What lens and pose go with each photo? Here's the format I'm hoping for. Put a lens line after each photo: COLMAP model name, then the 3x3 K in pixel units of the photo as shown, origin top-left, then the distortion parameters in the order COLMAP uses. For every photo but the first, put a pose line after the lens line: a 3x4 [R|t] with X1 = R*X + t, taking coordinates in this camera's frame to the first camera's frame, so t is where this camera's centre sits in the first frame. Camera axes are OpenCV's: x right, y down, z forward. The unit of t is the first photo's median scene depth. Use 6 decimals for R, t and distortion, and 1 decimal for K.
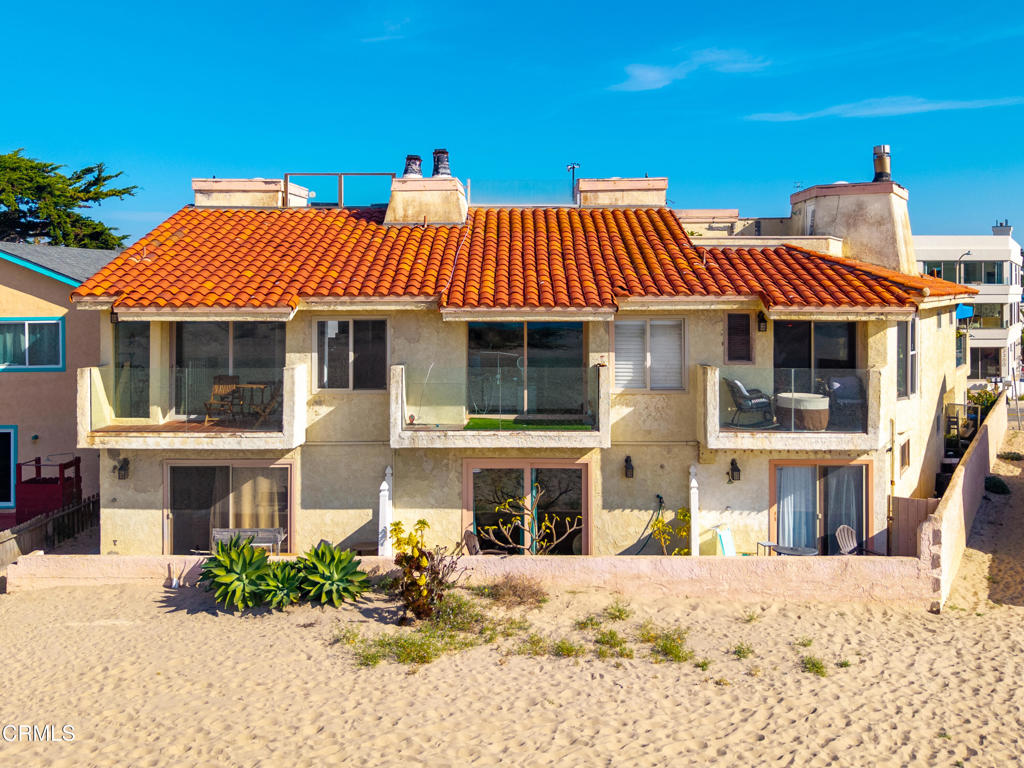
lens RADIAL K [[860.6, 0, 509.8], [0, 860.6, 319.5], [0, 0, 1]] dist [0.013637, -0.012953]
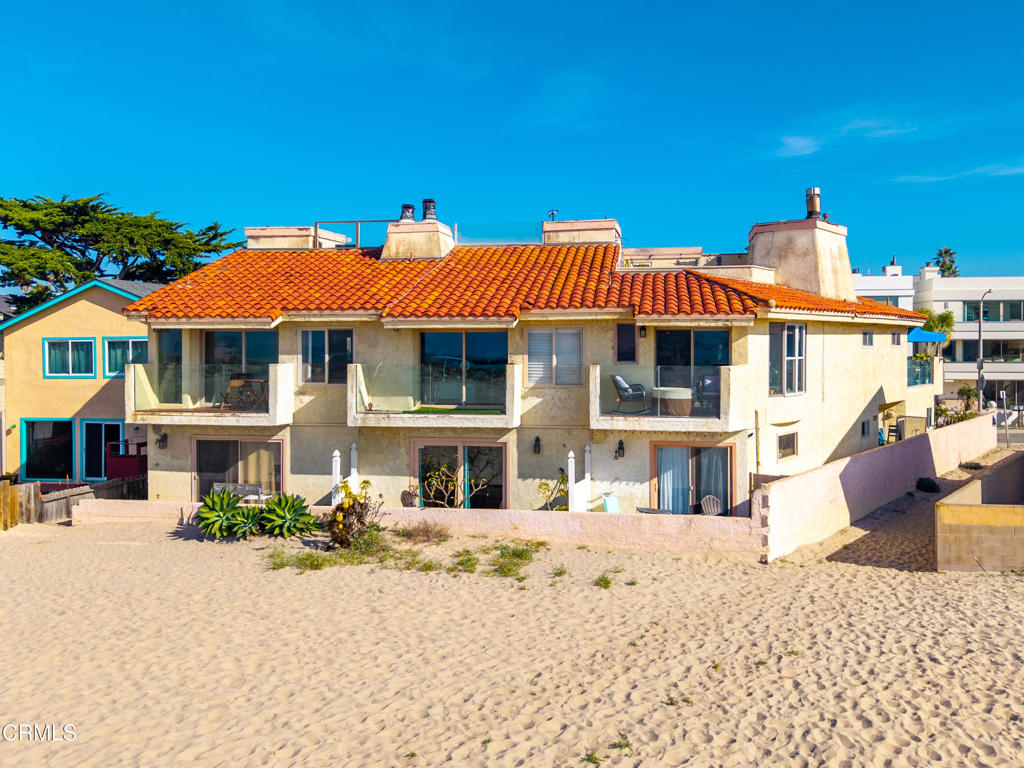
lens RADIAL K [[745.5, 0, 510.3], [0, 745.5, 367.6], [0, 0, 1]] dist [0.030808, -0.043710]
pose [[0.992272, 0.004109, -0.124010, 0.234620], [-0.002474, 0.999908, 0.013336, 0.043046], [0.124053, -0.012926, 0.992191, -0.085989]]
